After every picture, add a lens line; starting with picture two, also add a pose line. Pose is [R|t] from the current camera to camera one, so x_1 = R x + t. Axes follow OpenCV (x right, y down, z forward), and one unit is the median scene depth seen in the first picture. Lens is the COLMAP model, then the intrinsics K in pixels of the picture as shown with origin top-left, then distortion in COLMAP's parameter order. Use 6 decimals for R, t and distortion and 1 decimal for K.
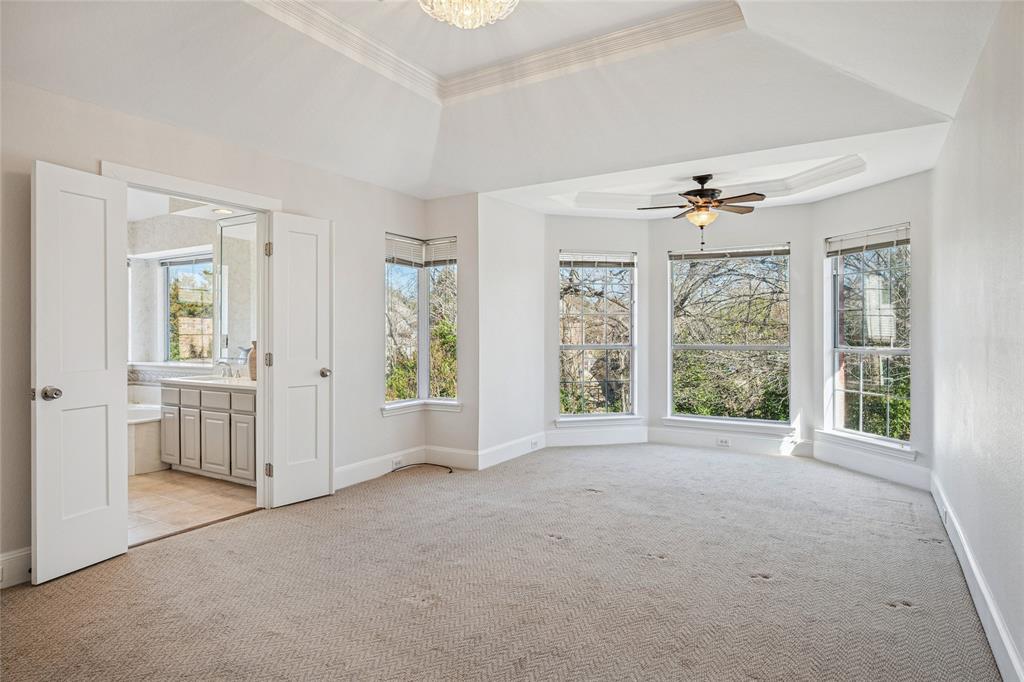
lens RADIAL K [[597.9, 0, 508.3], [0, 597.9, 335.4], [0, 0, 1]] dist [0.000967, 0.001405]
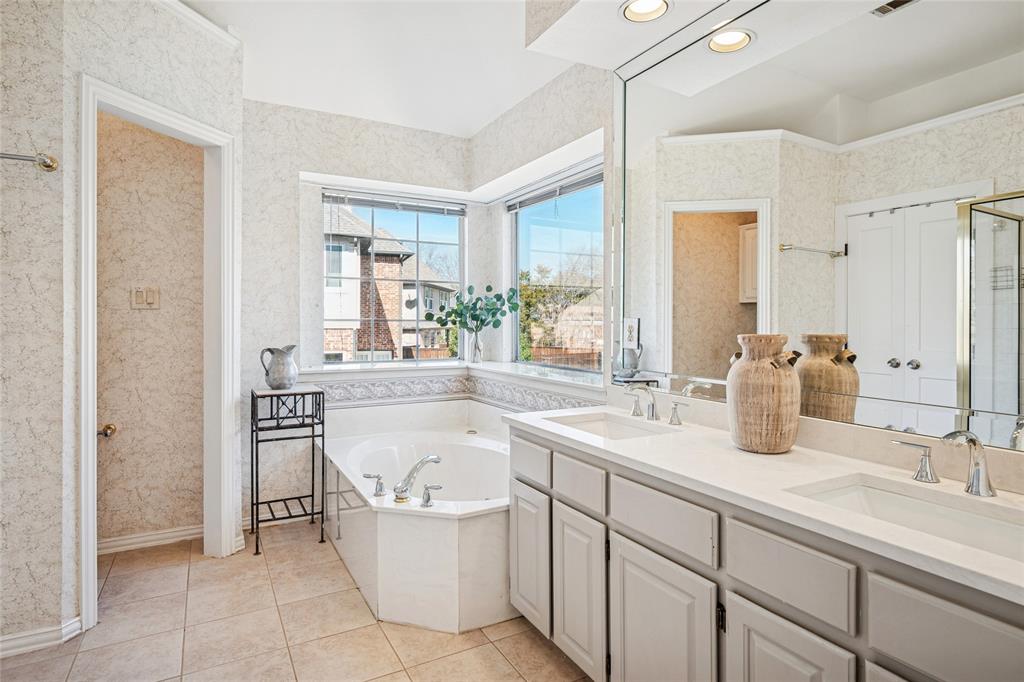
lens RADIAL K [[558.9, 0, 513.4], [0, 558.9, 333.0], [0, 0, 1]] dist [0.001114, -0.000348]
pose [[0.873612, 0.010087, -0.486518, -0.375663], [-0.002736, 0.999871, 0.015818, 0.002865], [0.486615, -0.012487, 0.873527, 0.637307]]
